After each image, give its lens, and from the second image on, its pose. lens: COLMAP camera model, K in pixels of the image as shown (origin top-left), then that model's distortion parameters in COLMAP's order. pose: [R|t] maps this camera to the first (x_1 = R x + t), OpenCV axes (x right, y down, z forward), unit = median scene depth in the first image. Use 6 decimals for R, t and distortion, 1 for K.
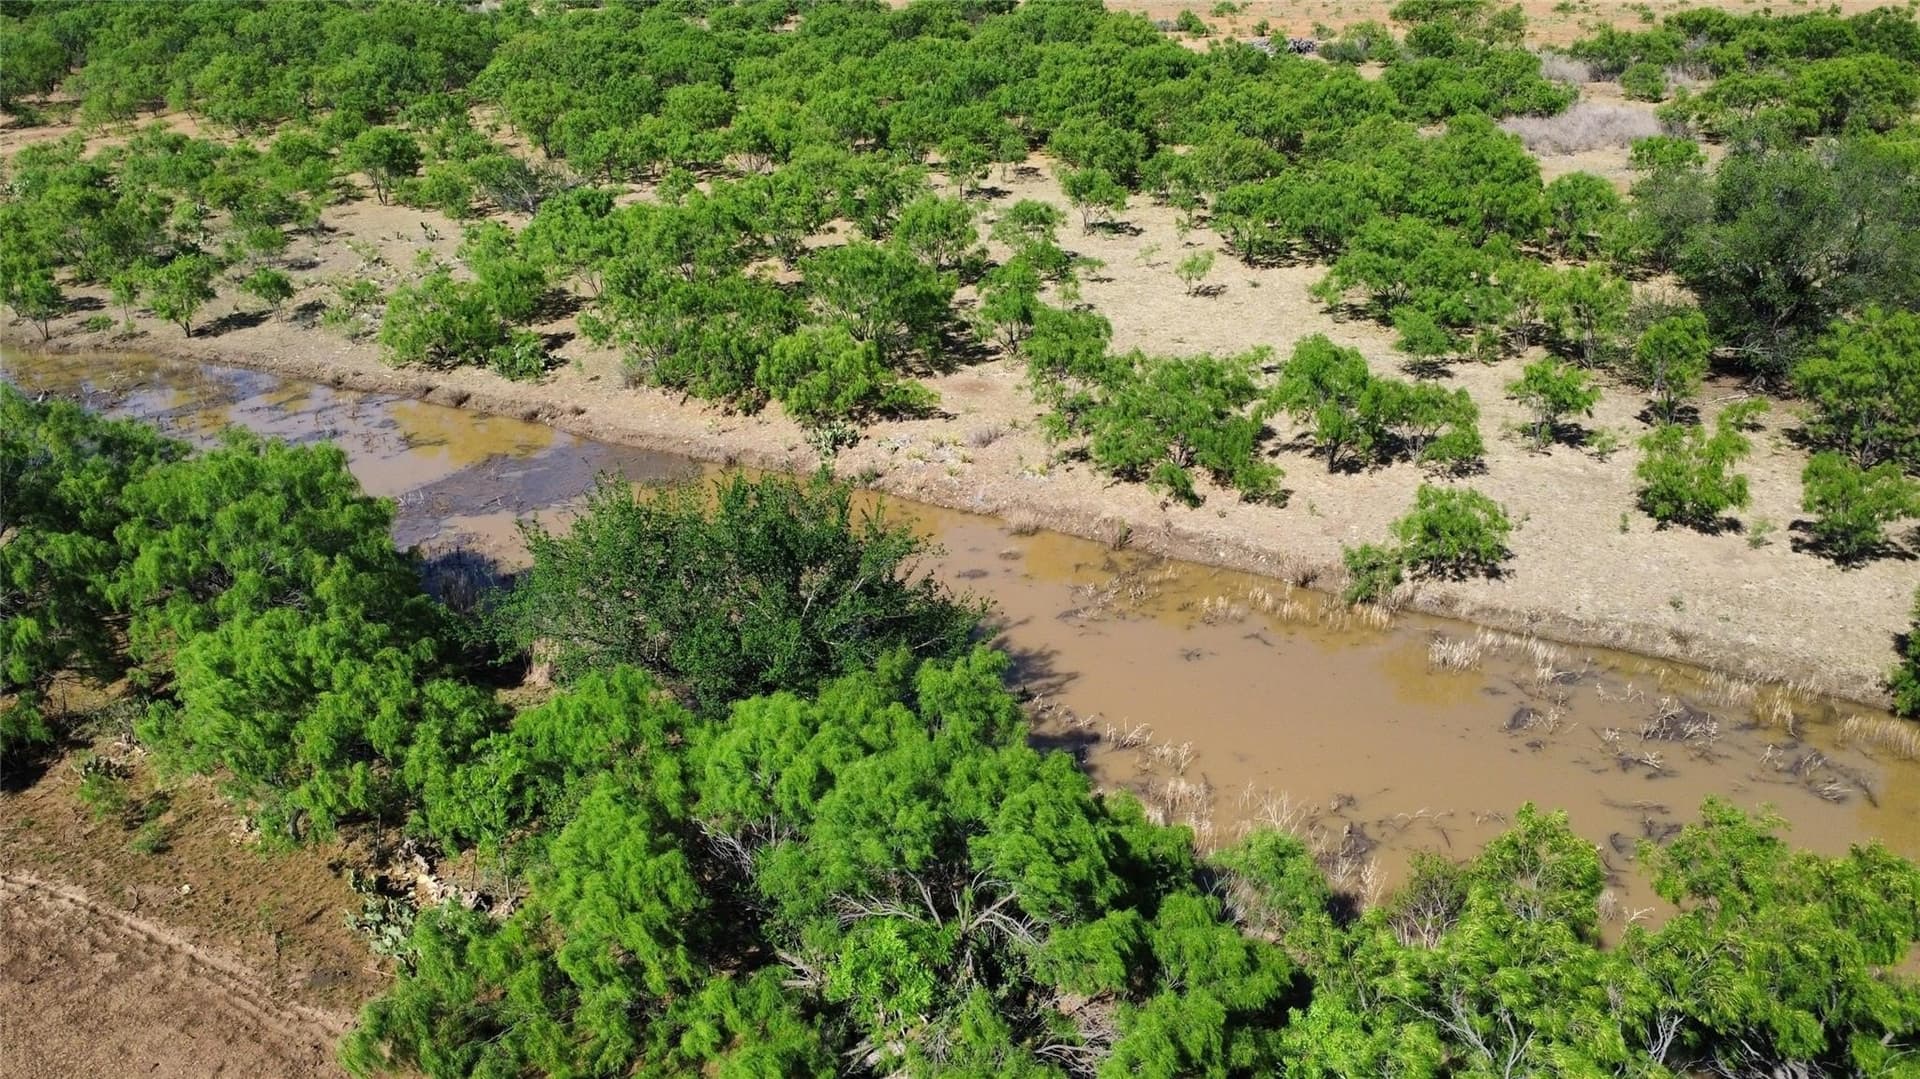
lens RADIAL K [[1449.9, 0, 957.3], [0, 1449.9, 543.4], [0, 0, 1]] dist [-0.000879, 0.002611]
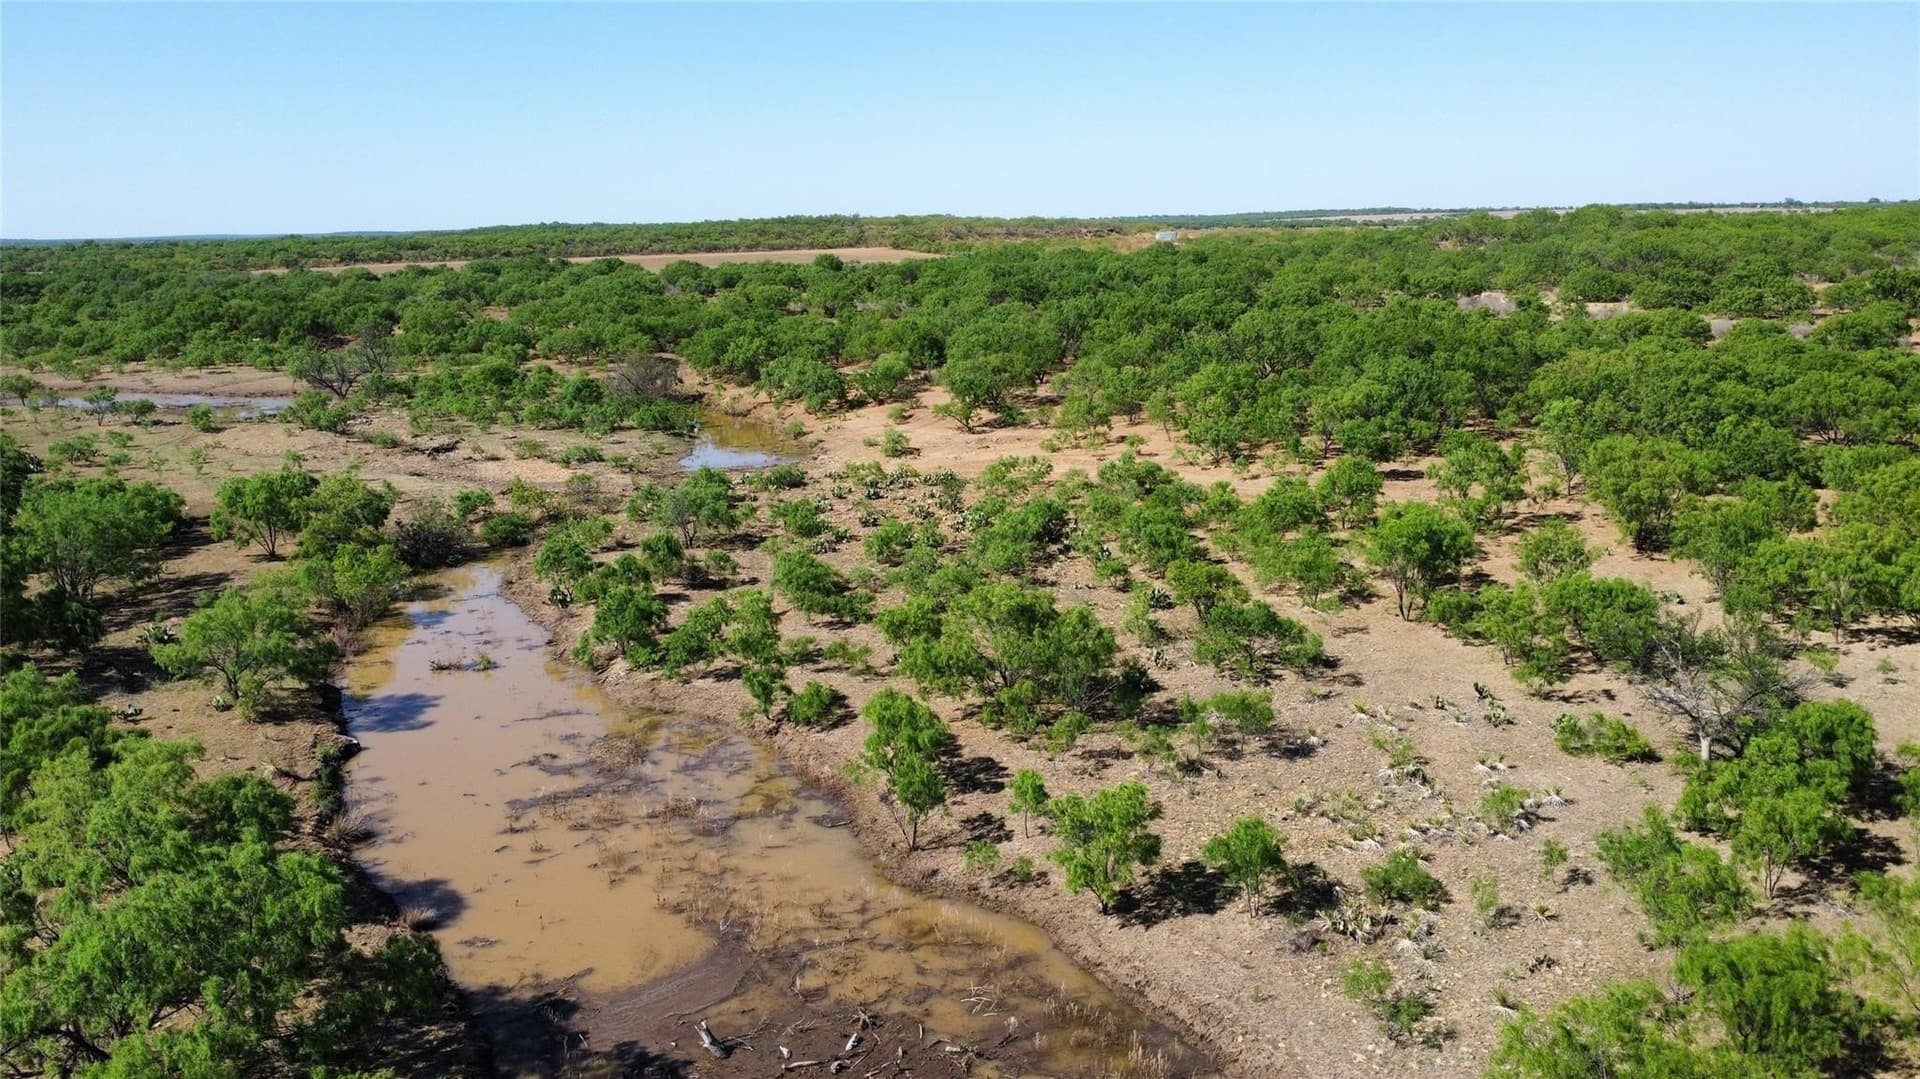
lens RADIAL K [[1449.9, 0, 958.8], [0, 1449.9, 537.8], [0, 0, 1]] dist [-0.000879, 0.002611]
pose [[0.821190, 0.109728, -0.560006, -0.141338], [-0.207212, 0.971695, -0.113460, -0.110961], [0.531705, 0.209212, 0.820683, 0.241591]]
